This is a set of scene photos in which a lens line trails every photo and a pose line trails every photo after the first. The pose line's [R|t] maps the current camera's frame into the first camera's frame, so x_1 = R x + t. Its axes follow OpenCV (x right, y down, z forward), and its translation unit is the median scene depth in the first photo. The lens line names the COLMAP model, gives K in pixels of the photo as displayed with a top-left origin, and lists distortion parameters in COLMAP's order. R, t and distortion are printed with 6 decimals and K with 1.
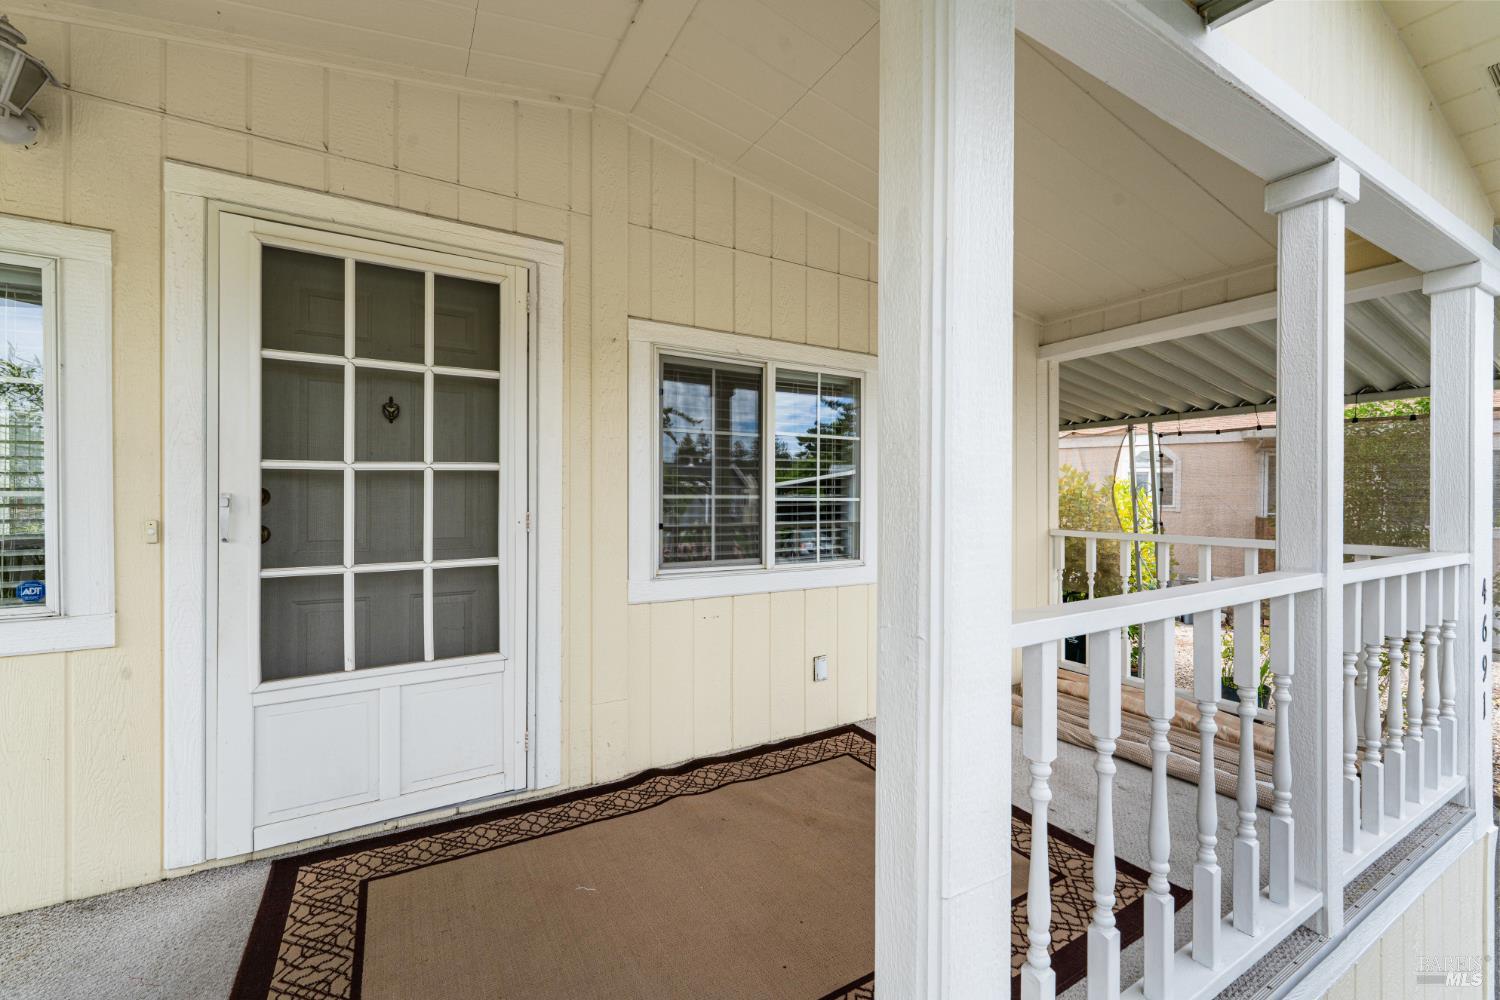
lens RADIAL K [[609.8, 0, 744.4], [0, 609.8, 502.0], [0, 0, 1]] dist [0.001711, -0.000320]
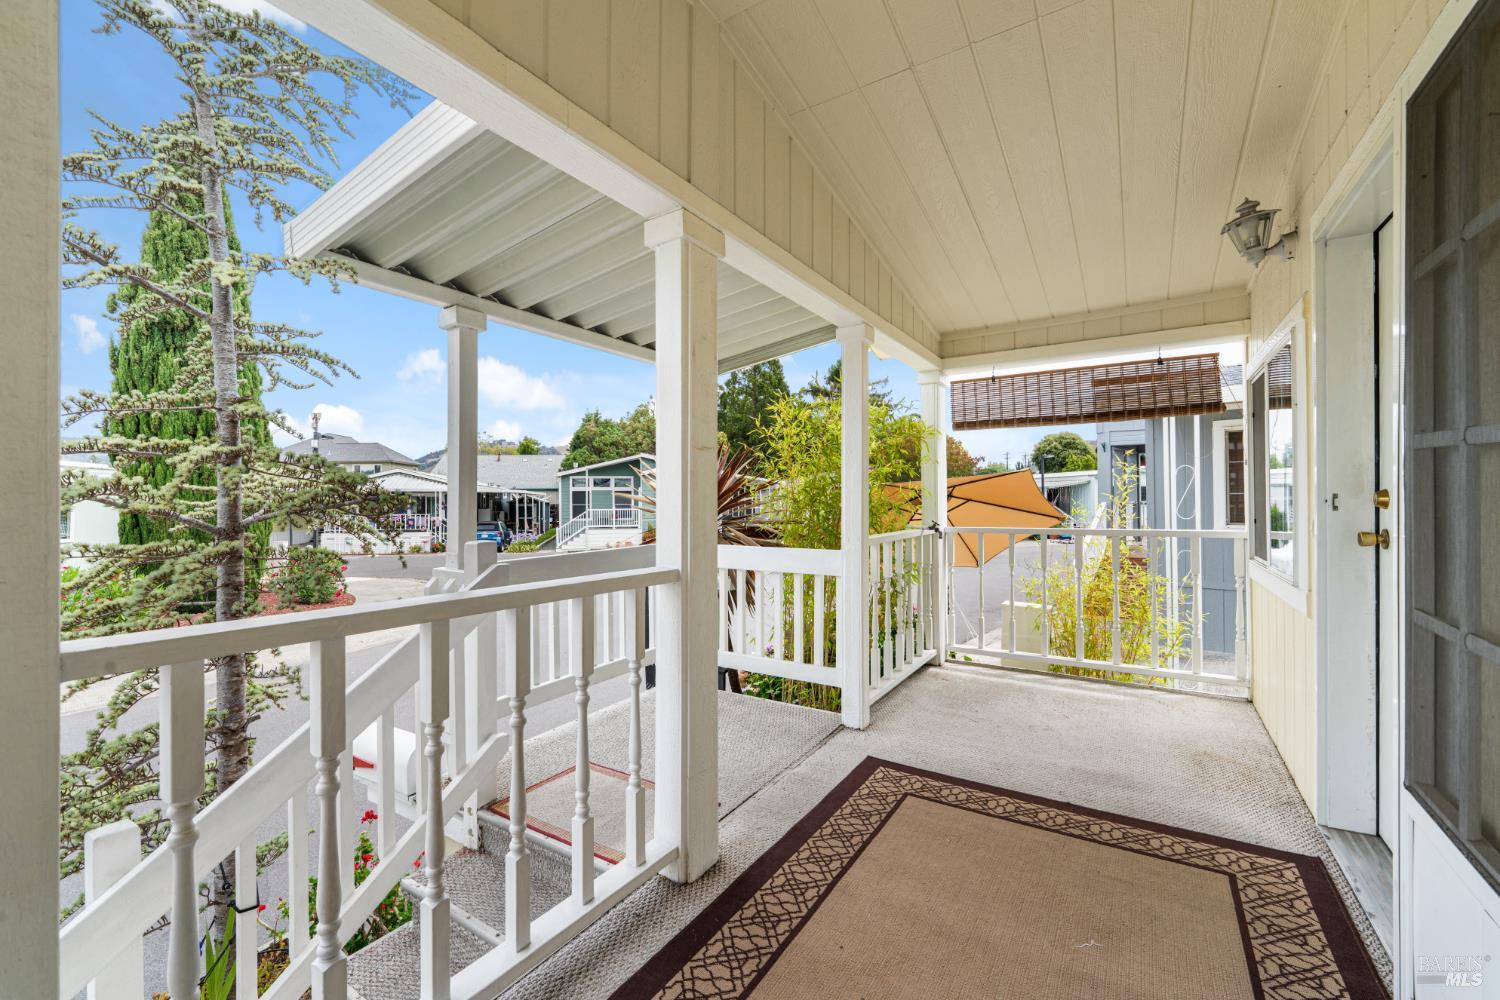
lens RADIAL K [[609.8, 0, 748.5], [0, 609.8, 502.4], [0, 0, 1]] dist [0.001711, -0.000320]
pose [[-0.886747, 0.001034, -0.462253, 0.483434], [0.001520, 0.999999, -0.000681, -0.005165], [0.462252, -0.001306, -0.886748, 1.296455]]
